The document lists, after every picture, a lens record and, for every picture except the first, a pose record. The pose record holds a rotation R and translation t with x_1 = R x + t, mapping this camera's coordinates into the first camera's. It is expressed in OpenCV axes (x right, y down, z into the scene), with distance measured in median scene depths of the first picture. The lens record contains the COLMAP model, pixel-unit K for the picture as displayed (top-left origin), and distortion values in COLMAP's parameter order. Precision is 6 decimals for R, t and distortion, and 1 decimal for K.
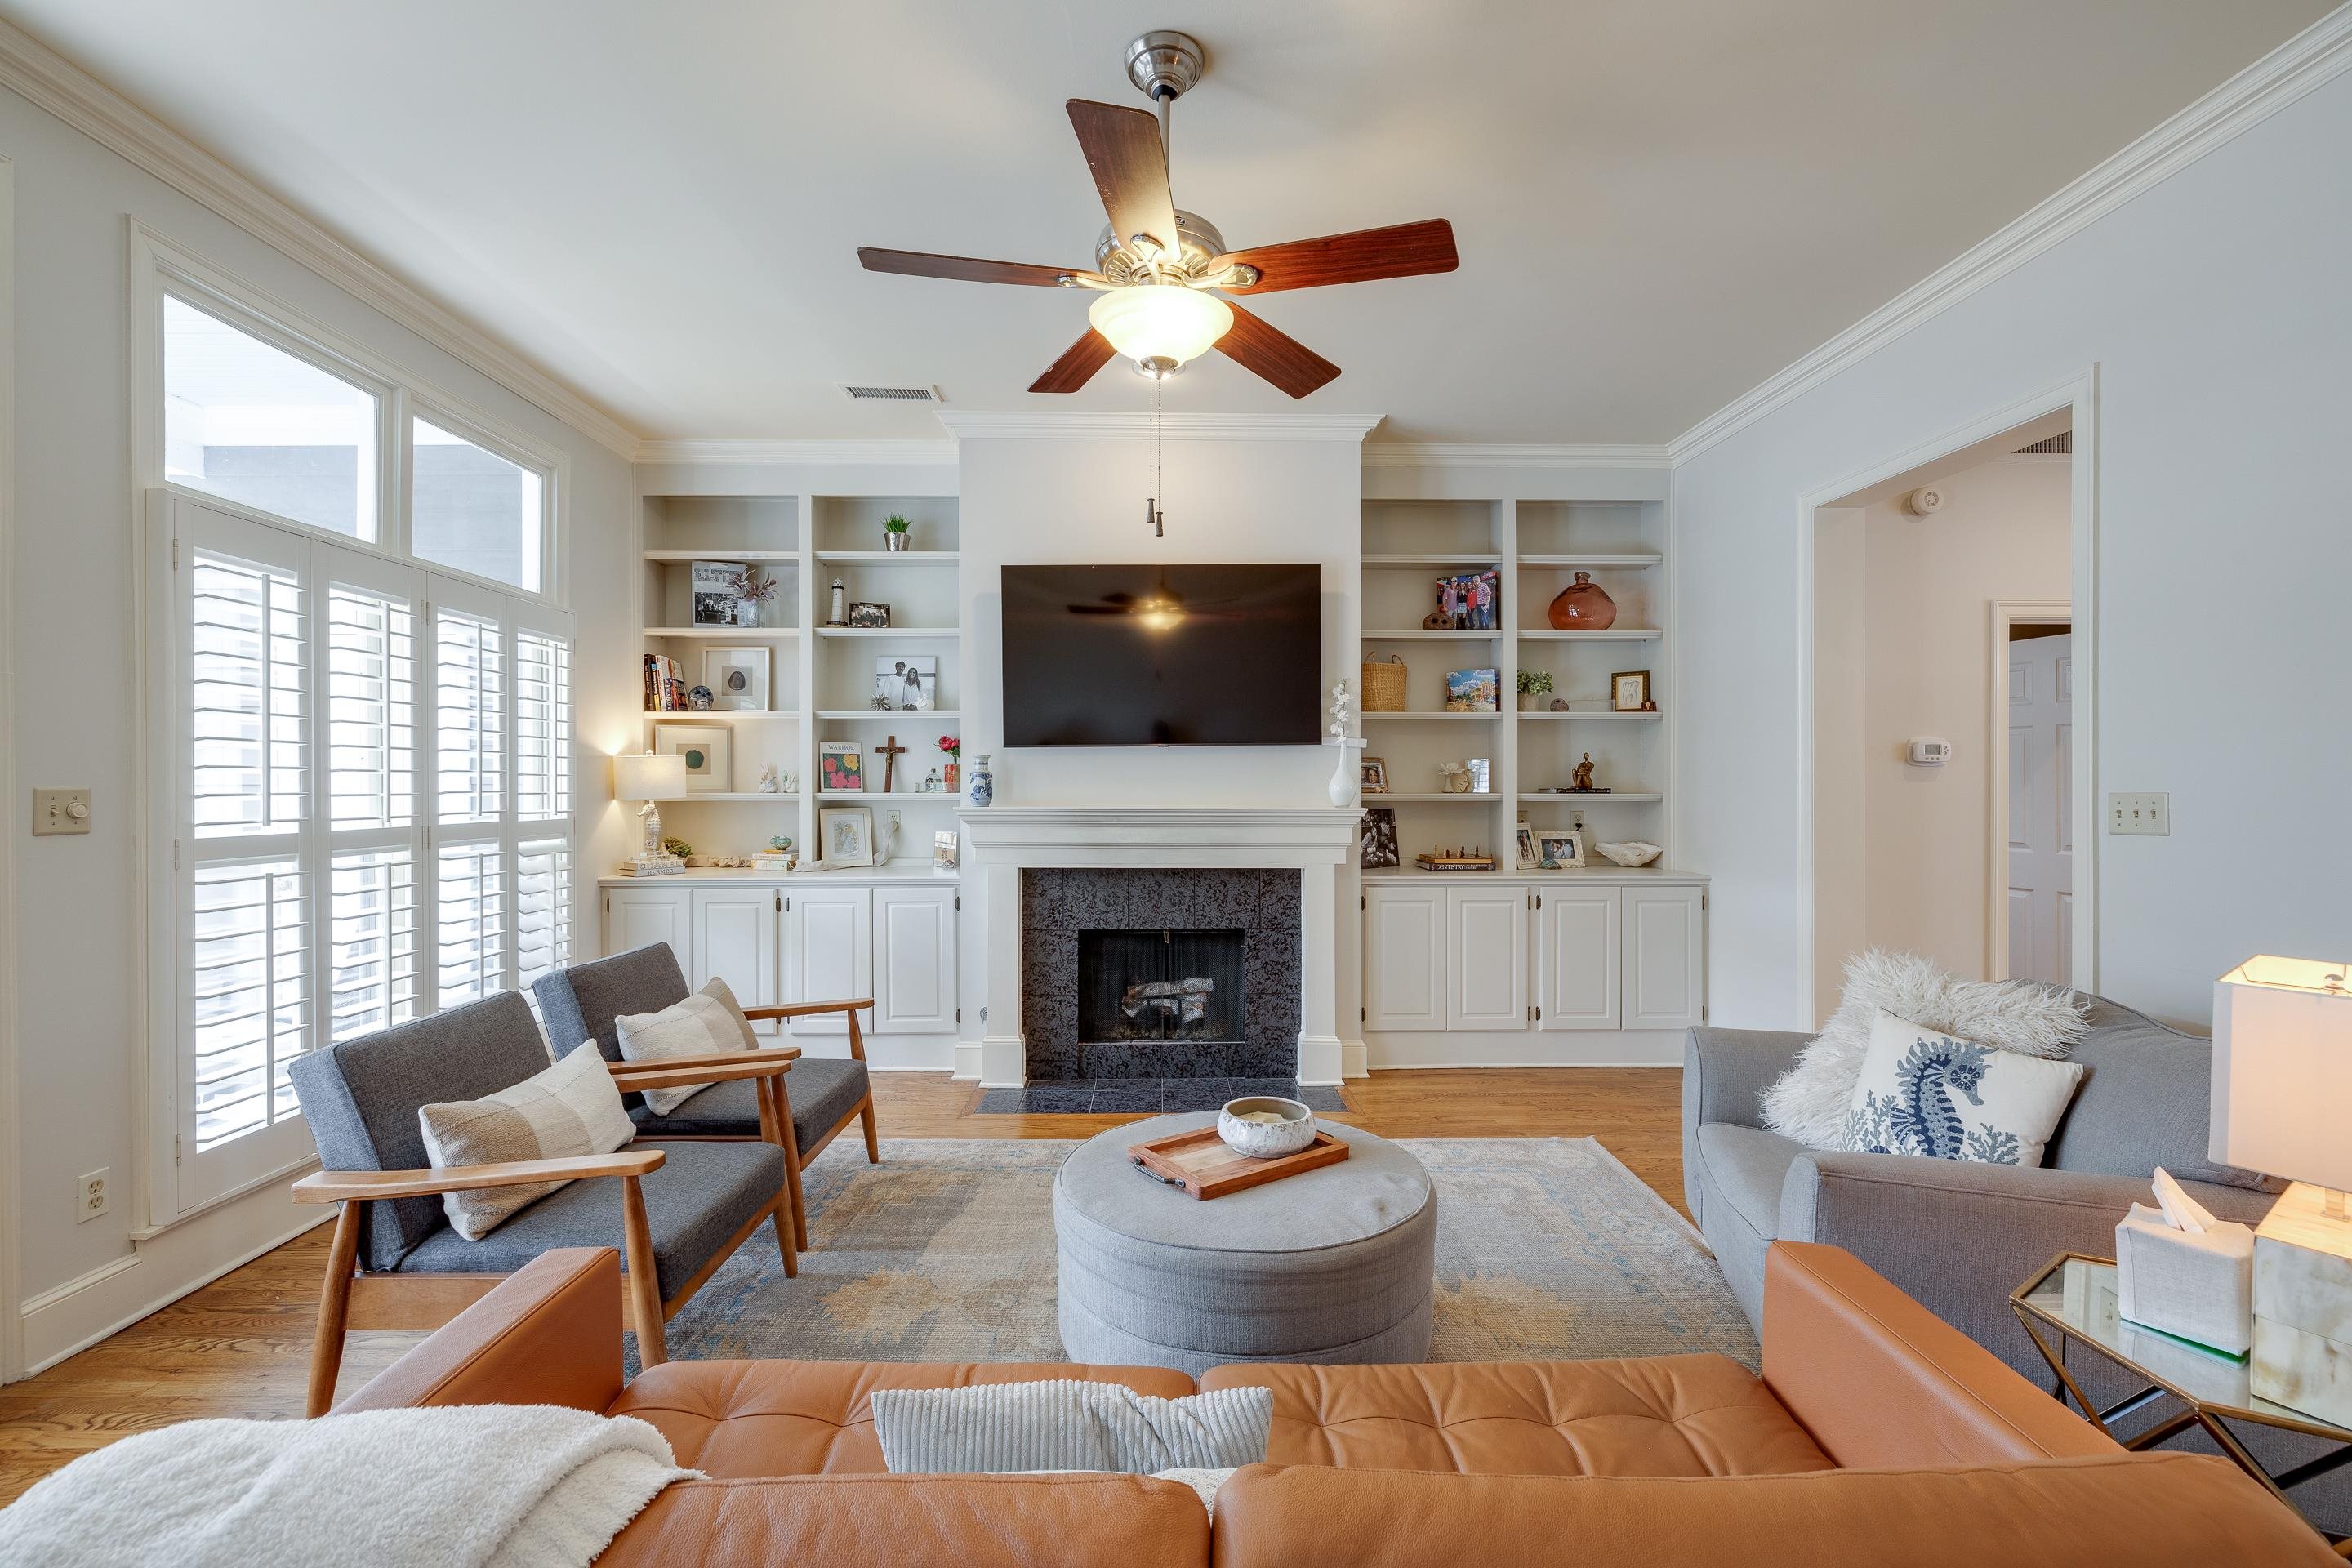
lens RADIAL K [[991.9, 0, 1186.6], [0, 991.9, 783.0], [0, 0, 1]] dist [-0.001493, 0.000165]
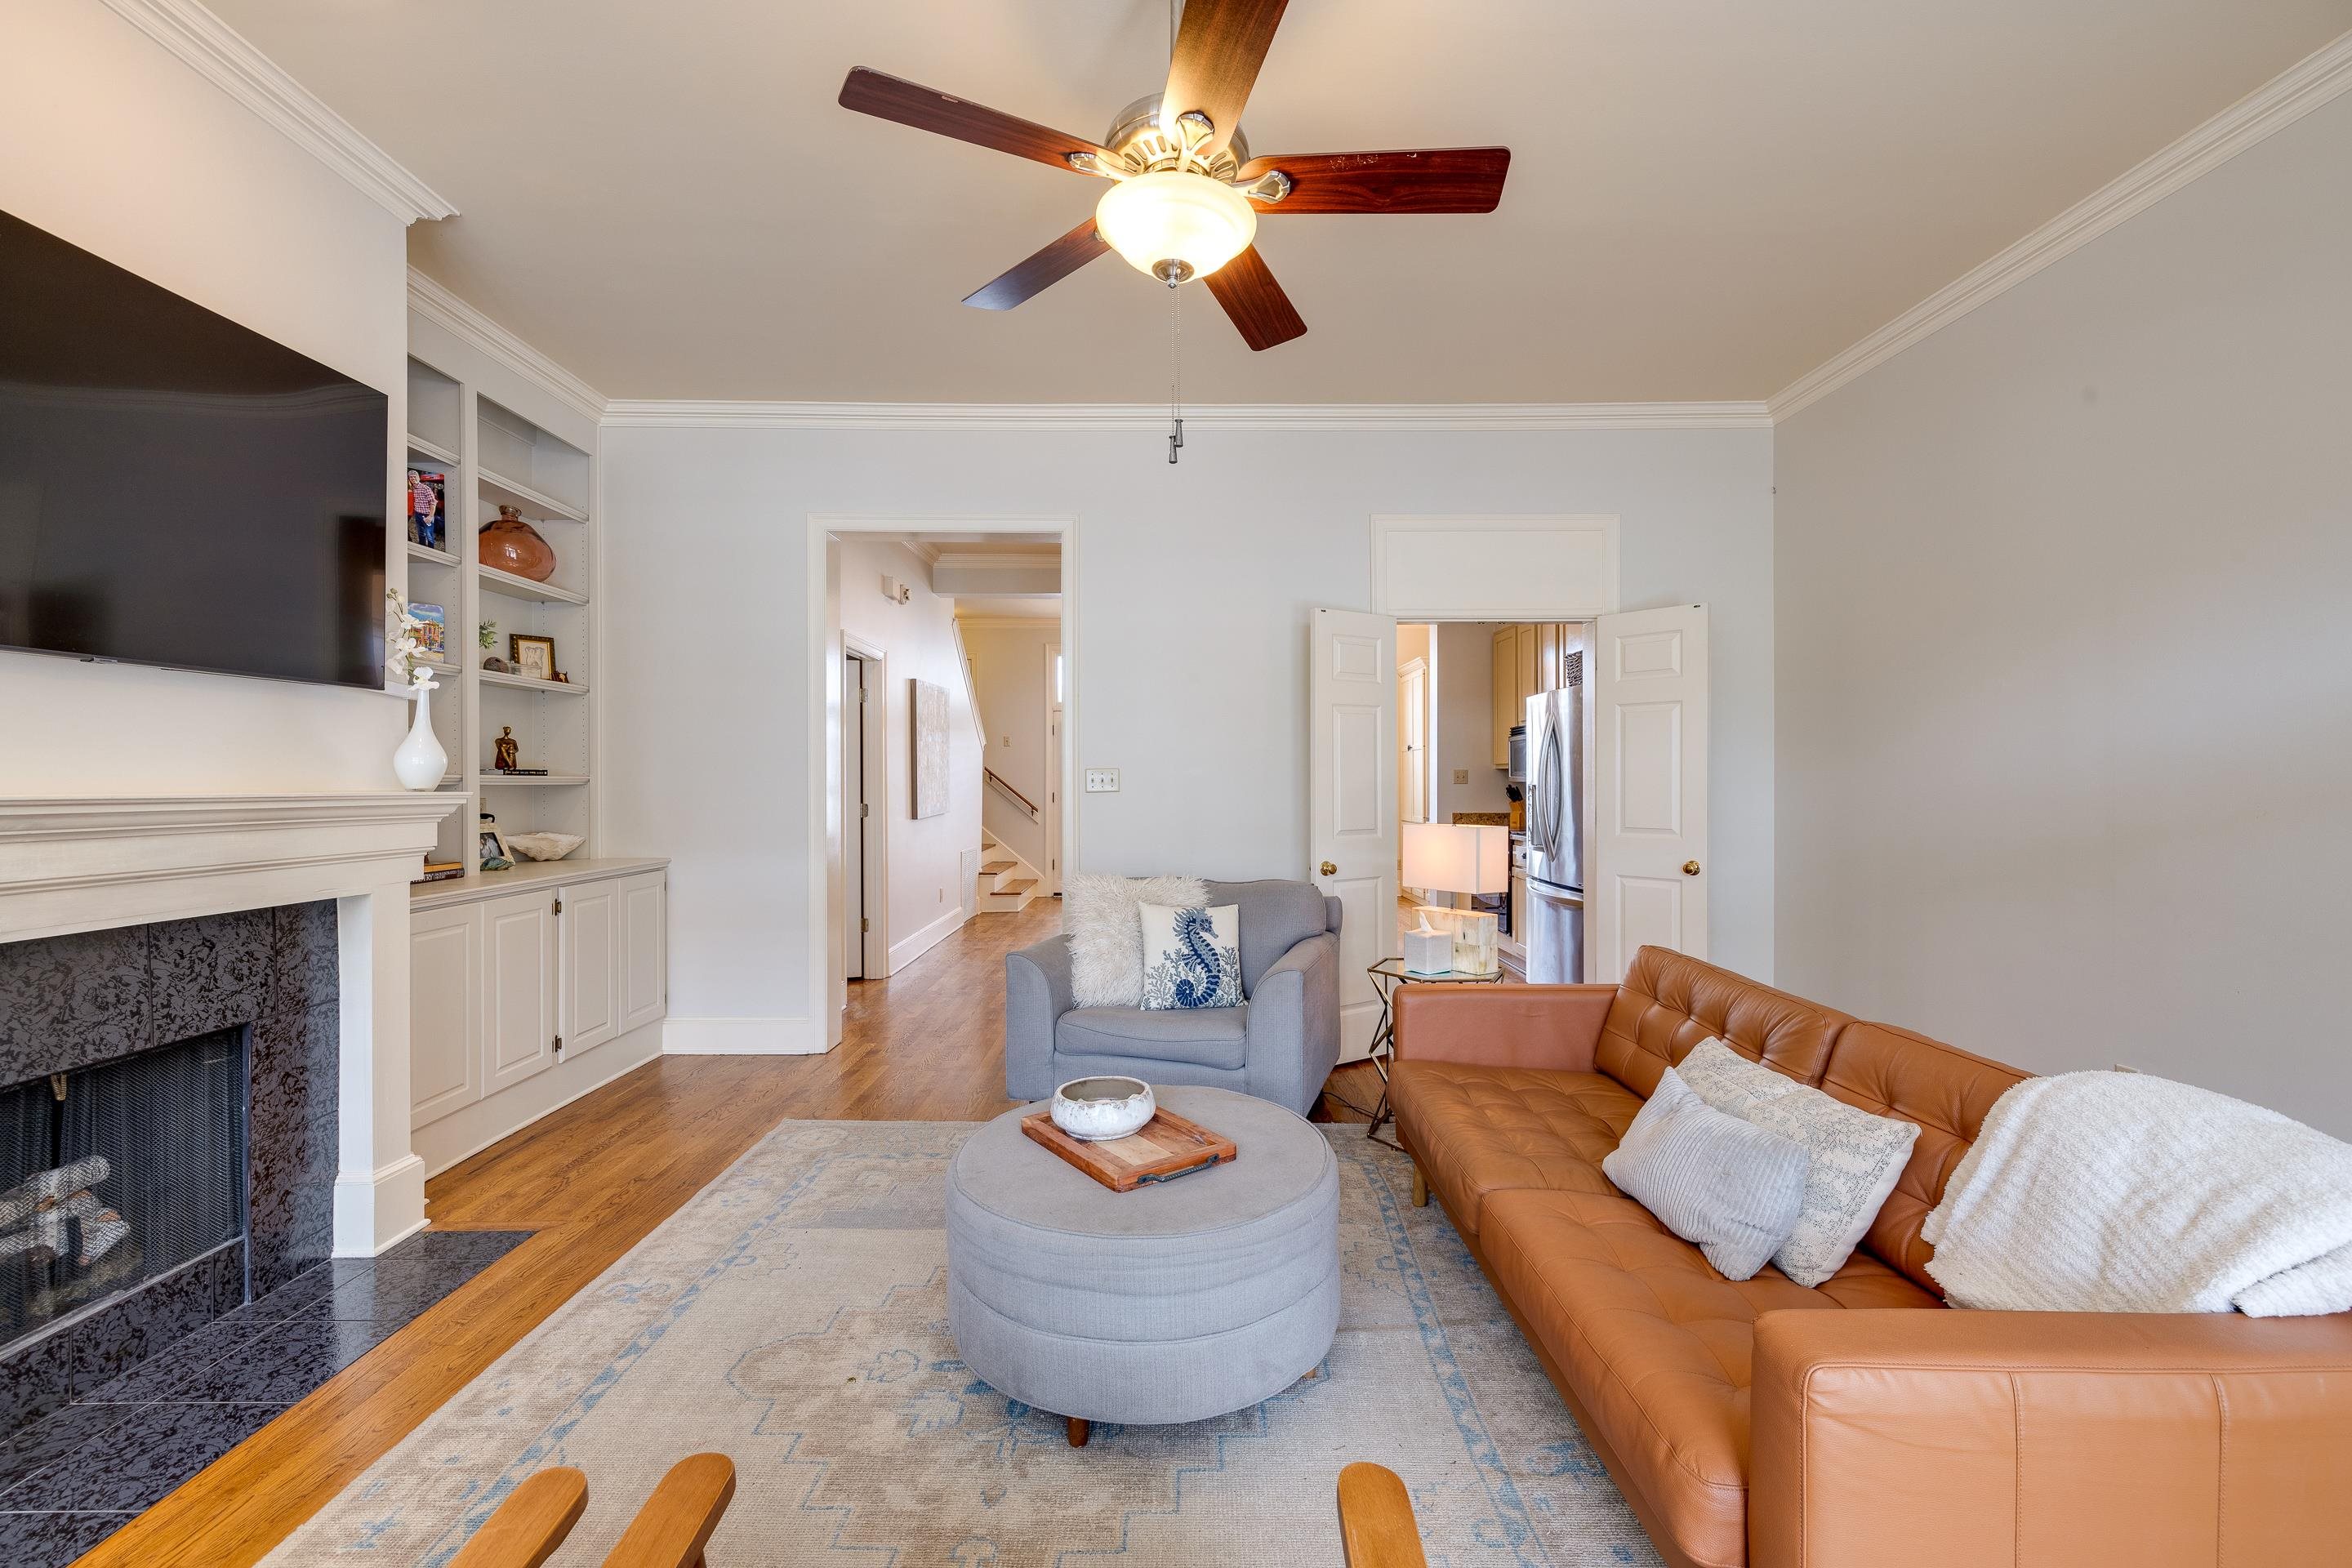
lens RADIAL K [[992.3, 0, 1169.3], [0, 992.3, 784.1], [0, 0, 1]] dist [-0.002961, 0.000555]
pose [[0.013431, -0.002553, 0.999907, -0.449453], [0.004982, 0.999985, 0.002486, 0.019524], [-0.999897, 0.004948, 0.013443, 0.481420]]
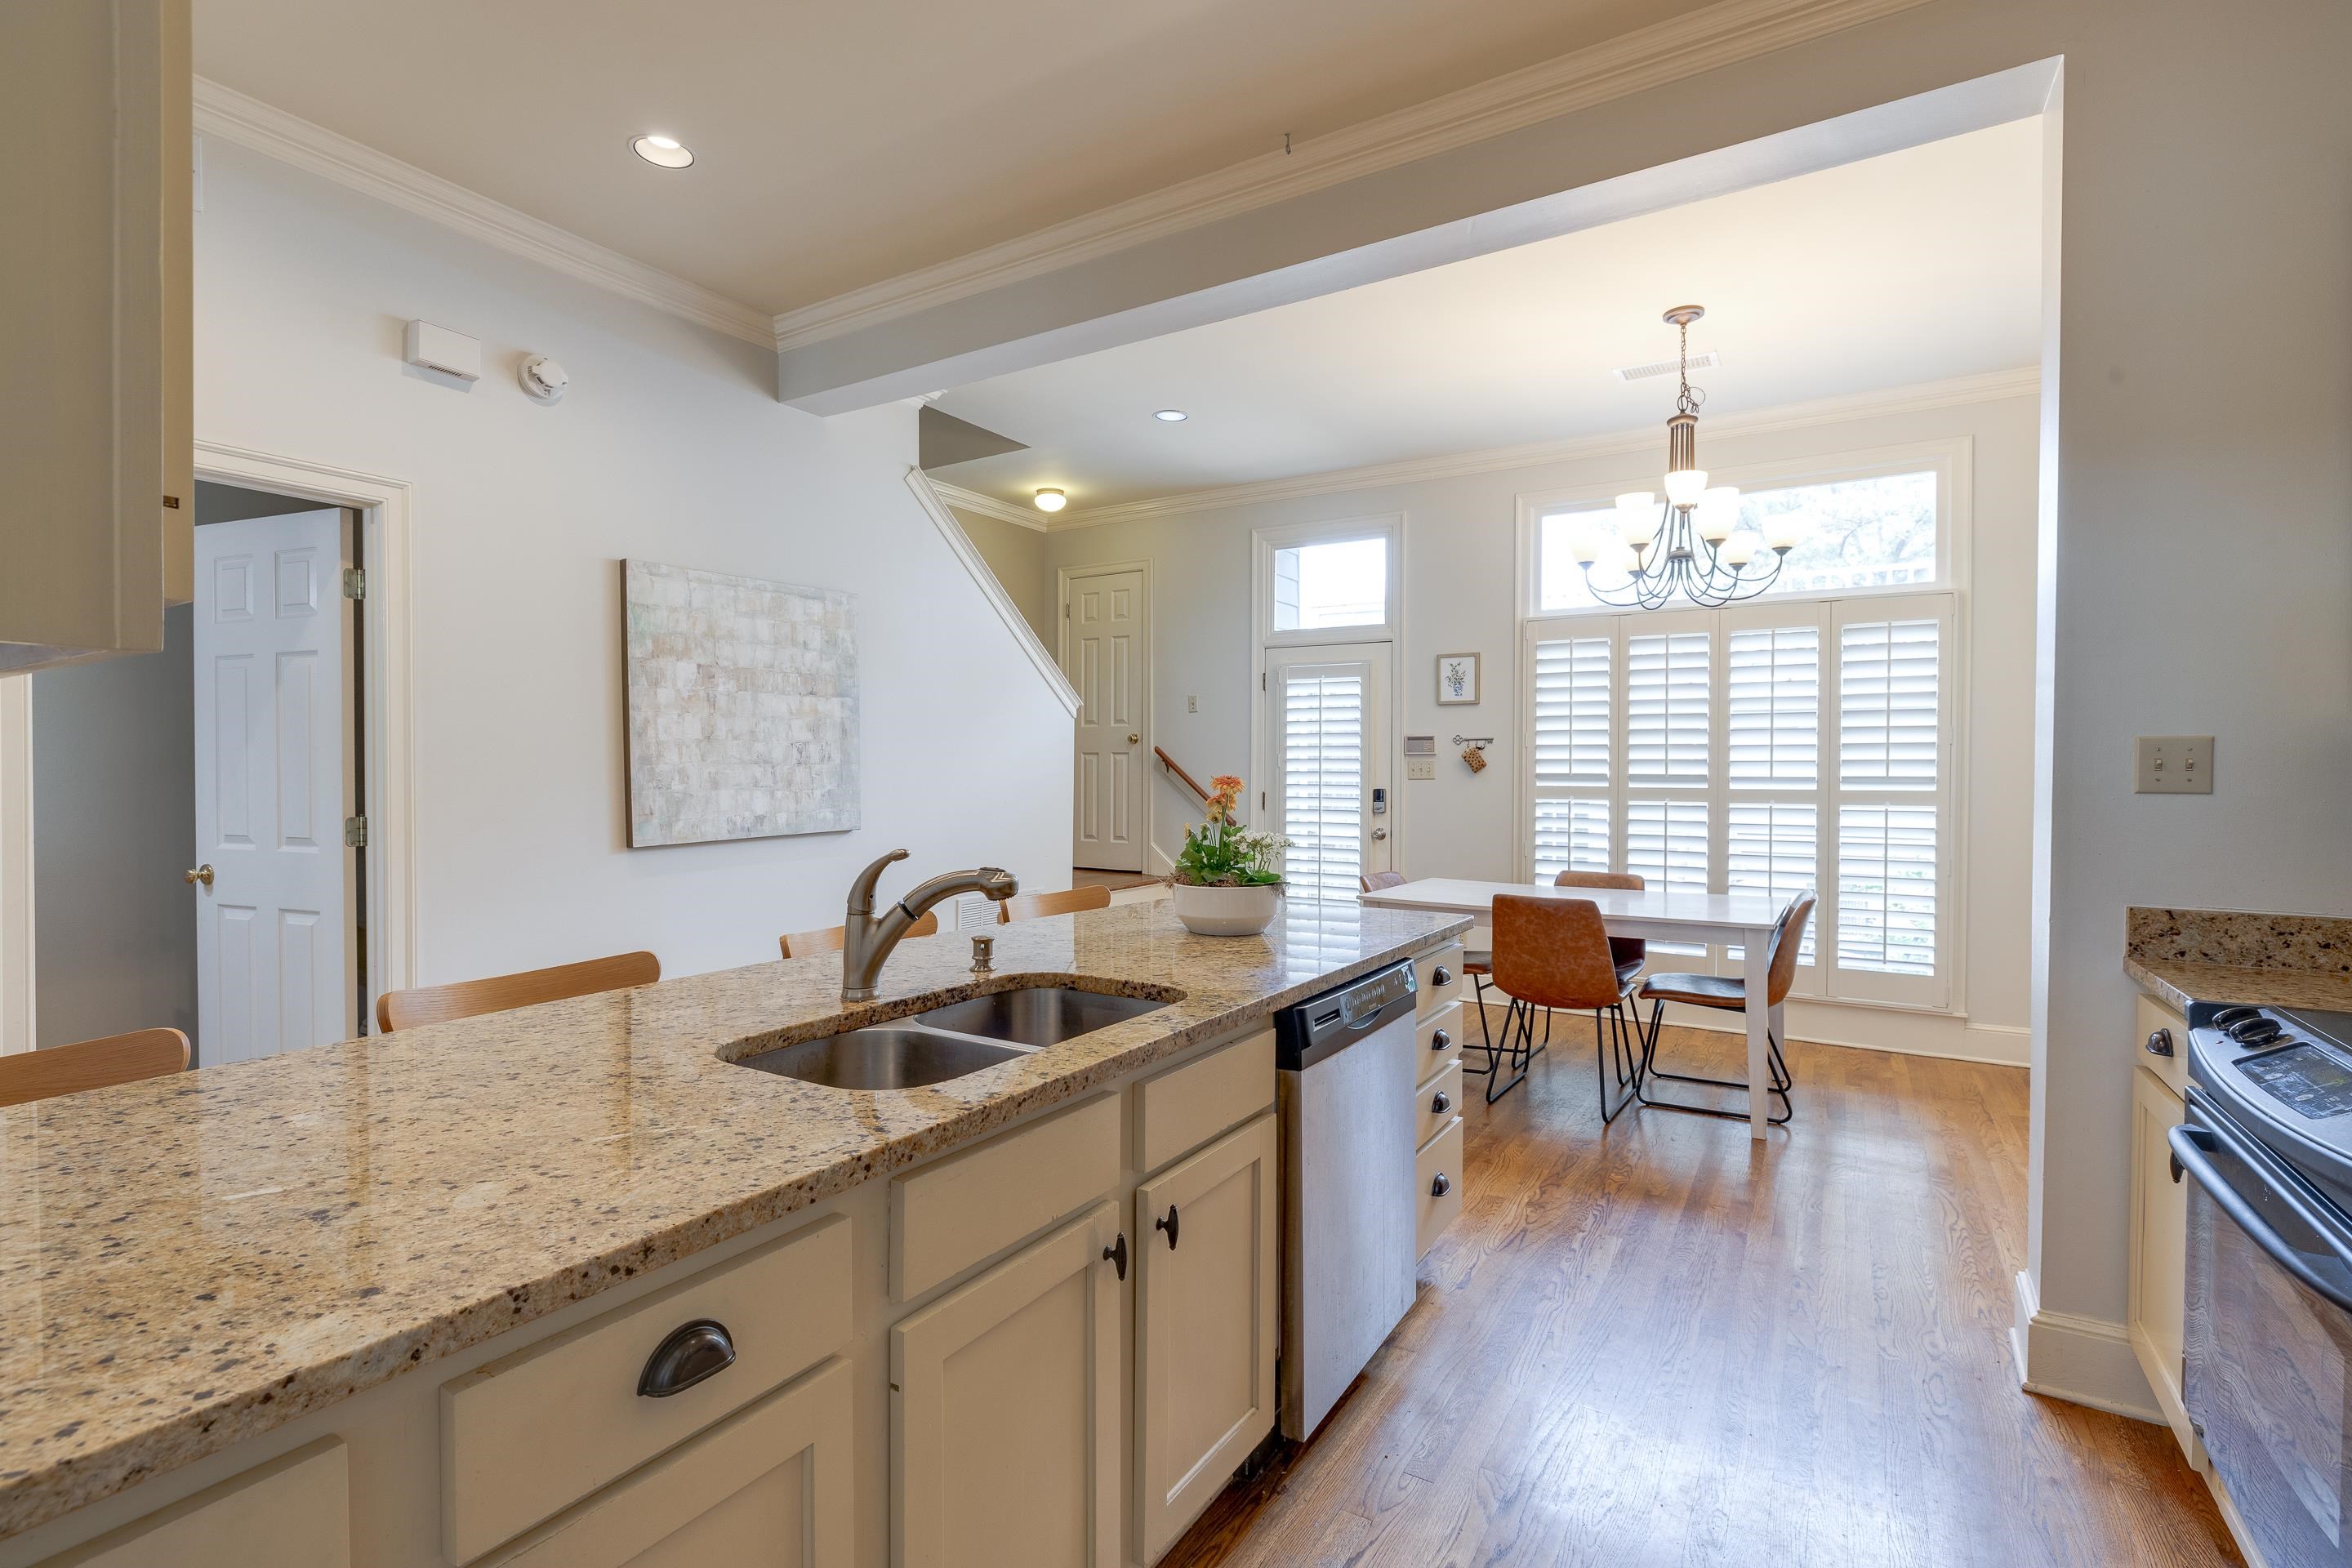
lens RADIAL K [[1081.7, 0, 1177.4], [0, 1081.7, 777.6], [0, 0, 1]] dist [-0.001480, 0.000176]
pose [[0.539967, -0.001907, 0.841684, 0.591462], [-0.003413, 0.999984, 0.004455, 0.017166], [-0.841679, -0.005278, 0.539952, 0.120981]]
